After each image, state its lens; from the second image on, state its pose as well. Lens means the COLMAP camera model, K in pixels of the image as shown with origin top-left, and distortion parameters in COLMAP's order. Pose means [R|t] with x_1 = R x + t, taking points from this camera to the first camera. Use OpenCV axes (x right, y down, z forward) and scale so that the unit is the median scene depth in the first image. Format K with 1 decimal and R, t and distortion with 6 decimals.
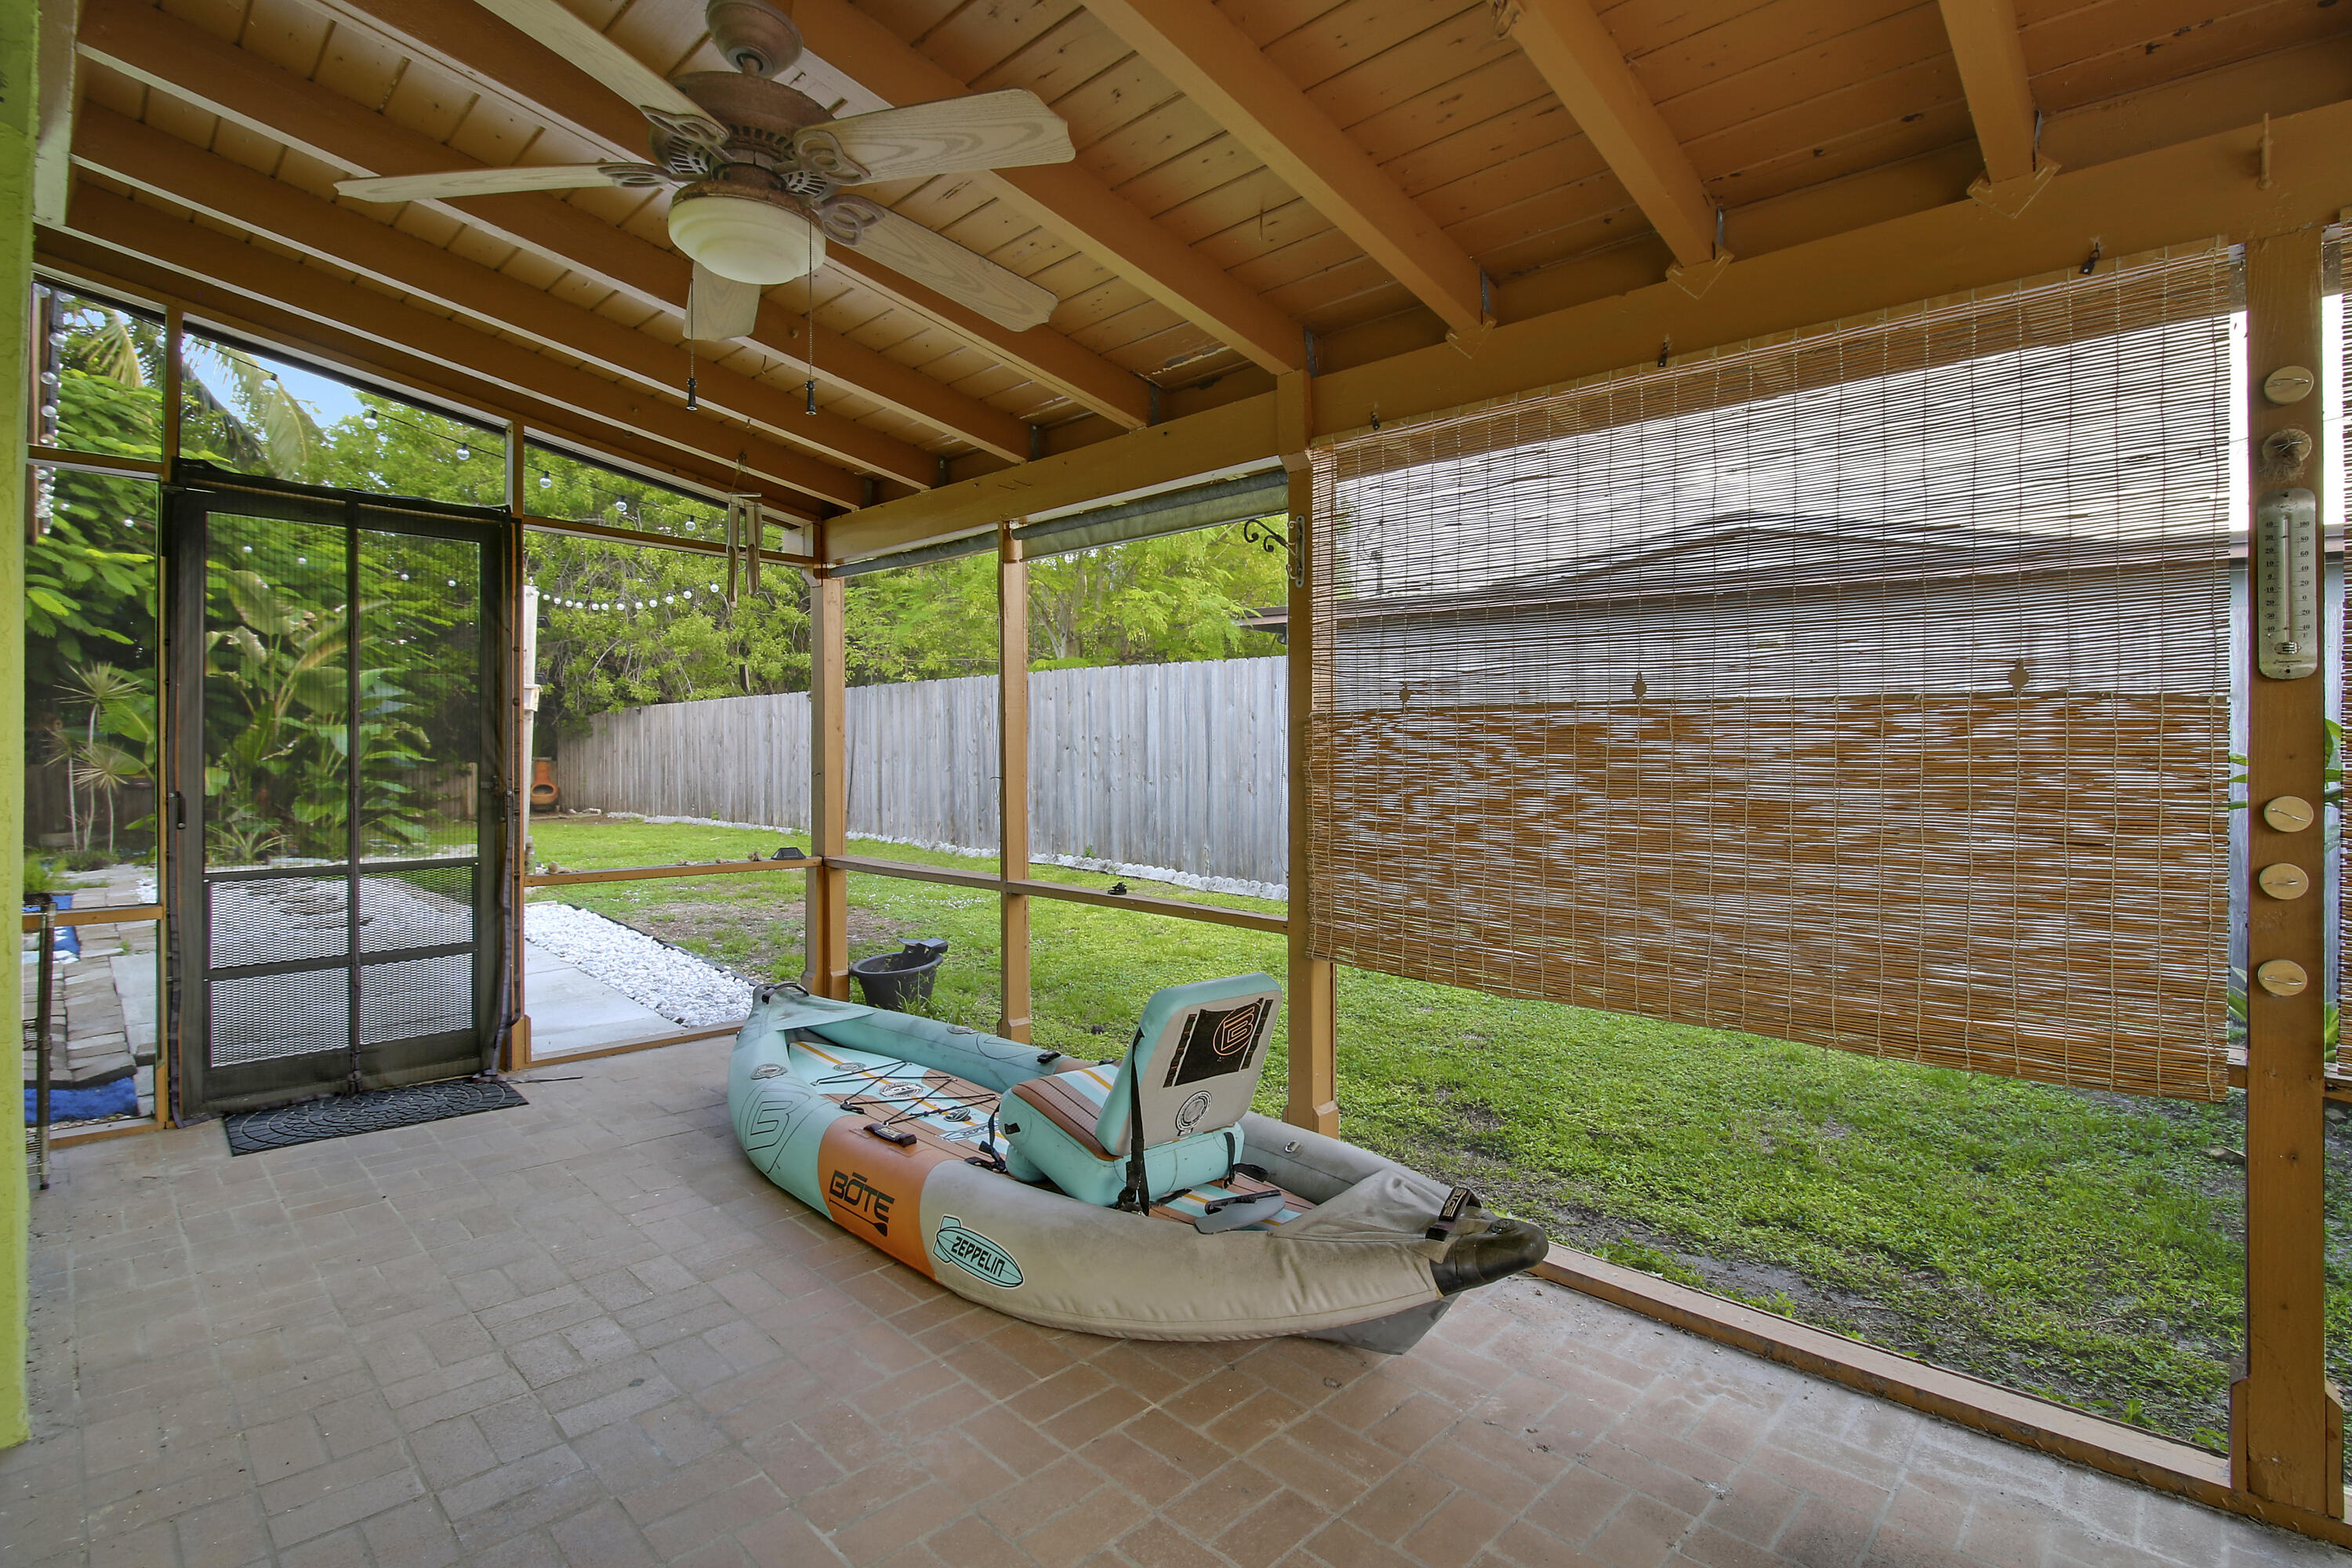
lens RADIAL K [[1090.6, 0, 1192.3], [0, 1090.6, 757.9], [0, 0, 1]] dist [-0.006078, -0.014107]
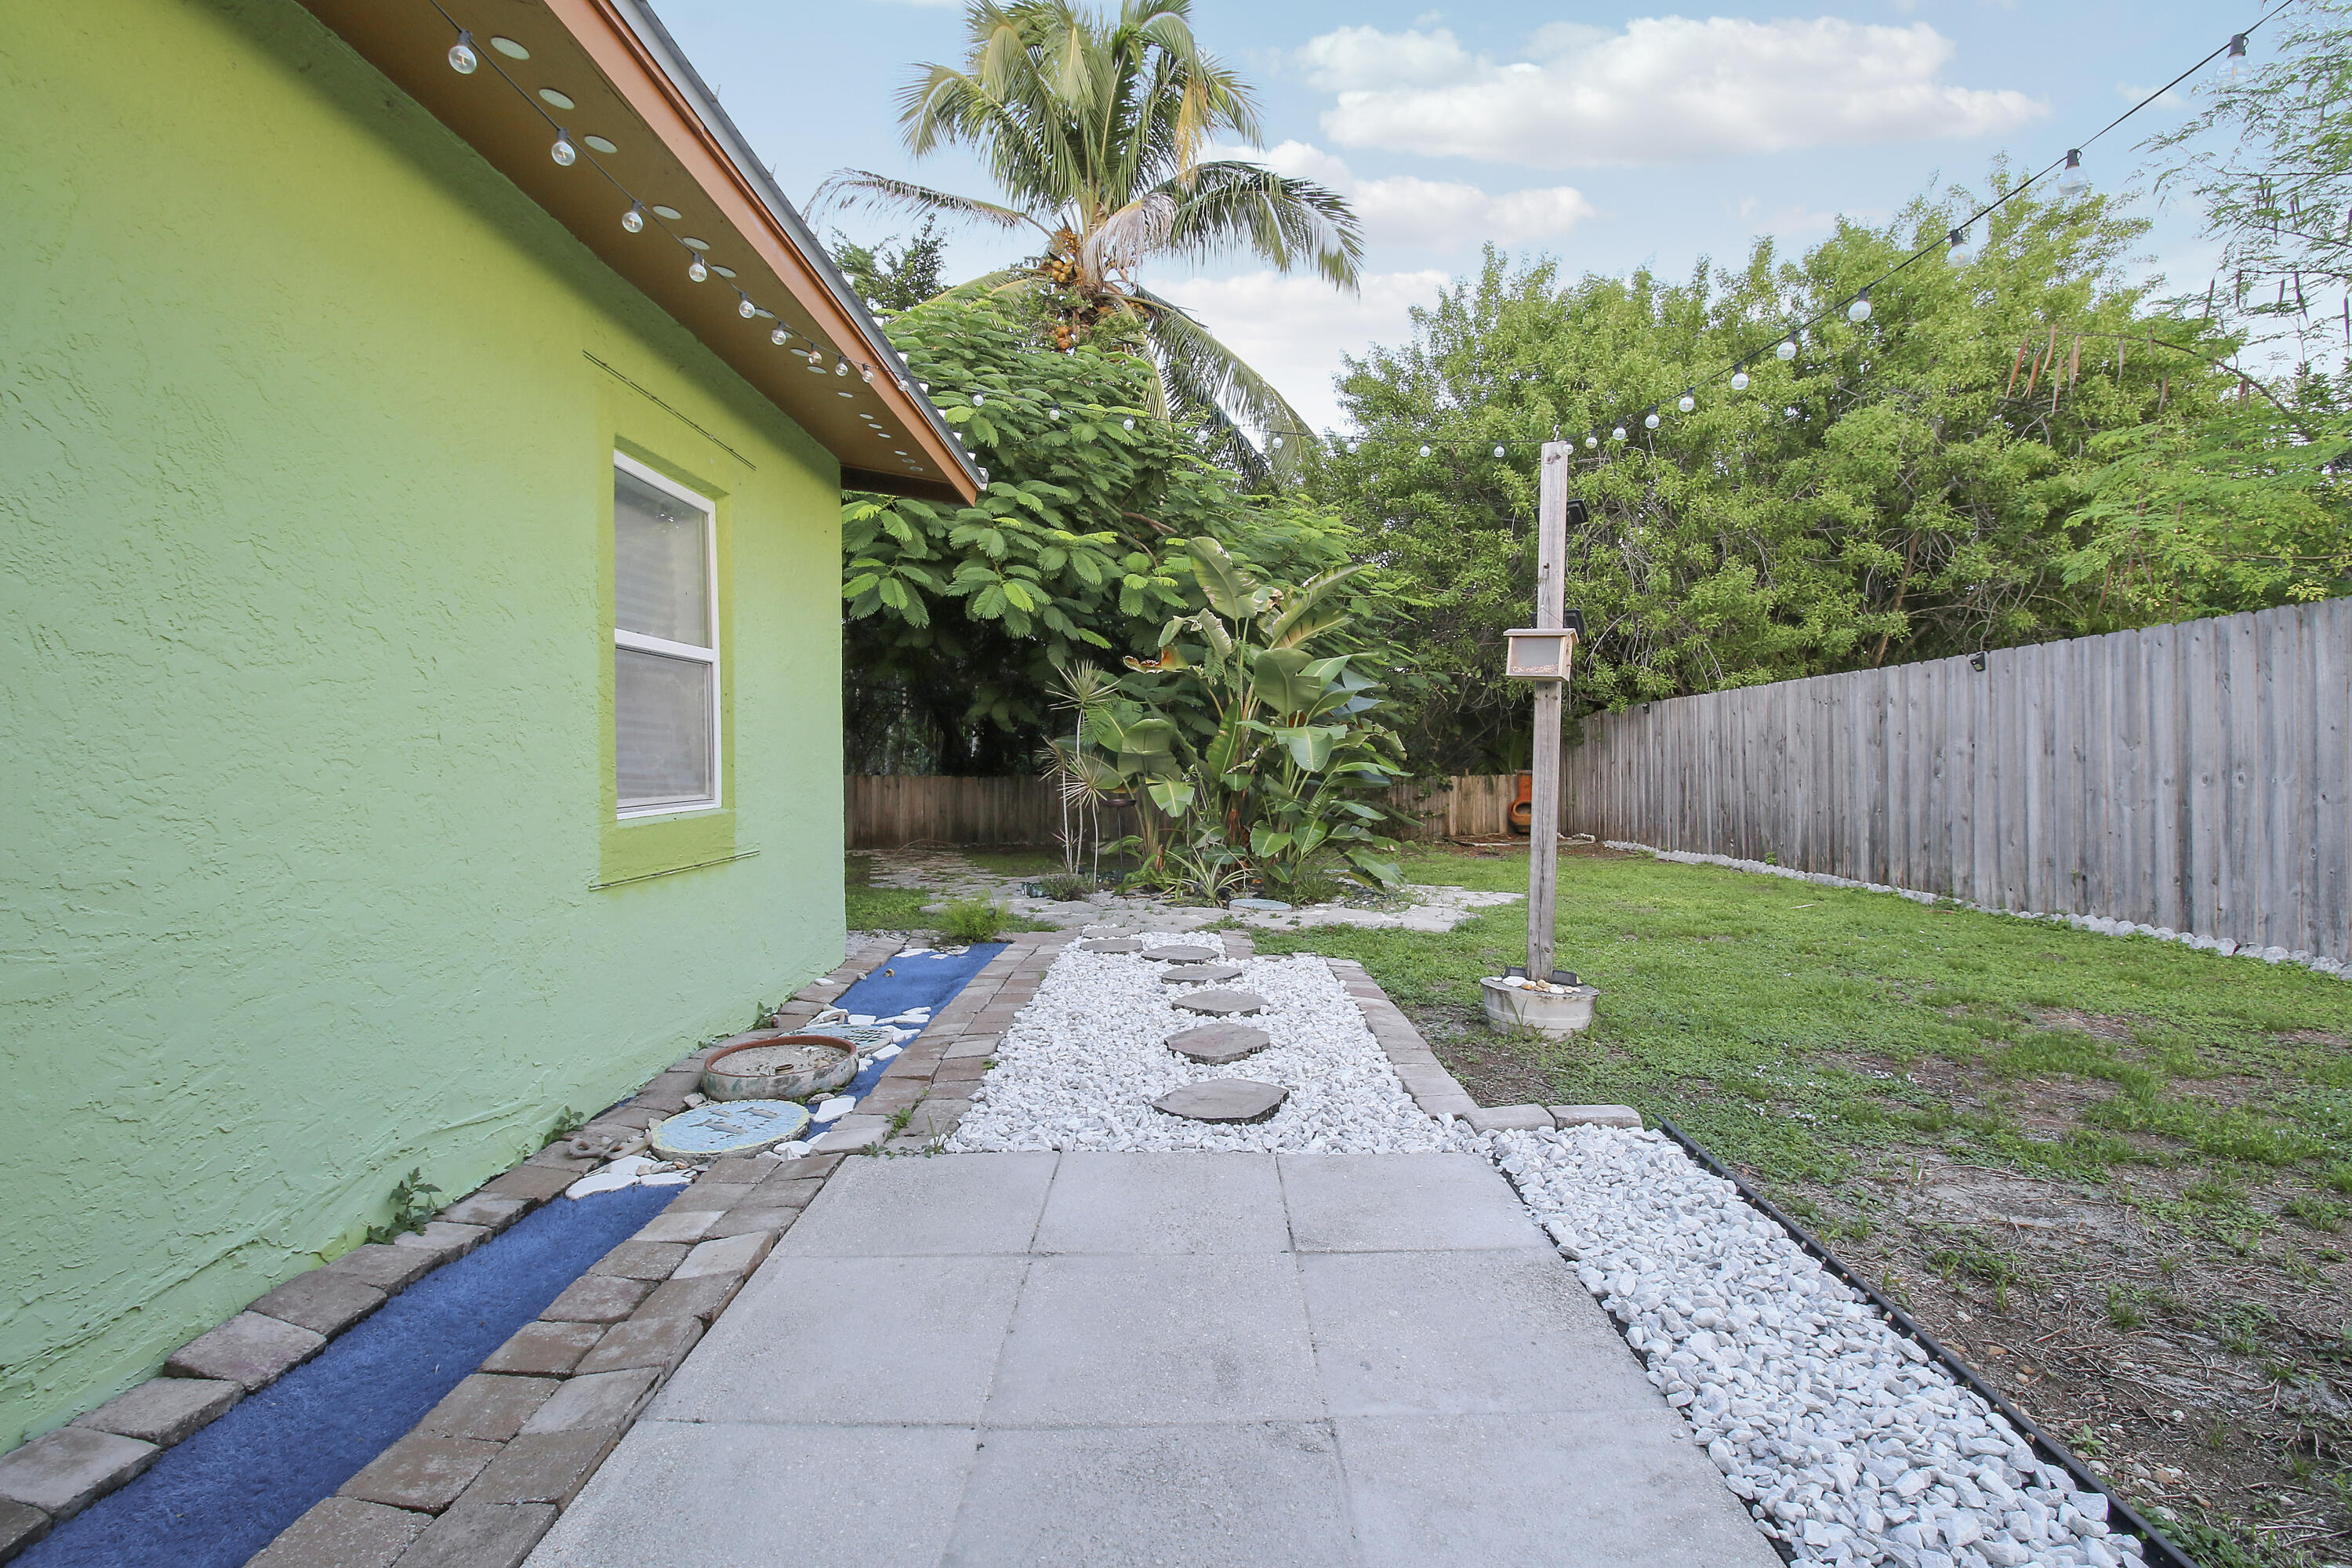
lens RADIAL K [[1090.6, 0, 1192.3], [0, 1090.6, 757.9], [0, 0, 1]] dist [-0.006078, -0.014107]
pose [[0.682503, -0.008015, -0.730839, -0.253912], [-0.000434, 0.999935, -0.011371, -0.000715], [0.730883, 0.008078, 0.682455, 0.378454]]
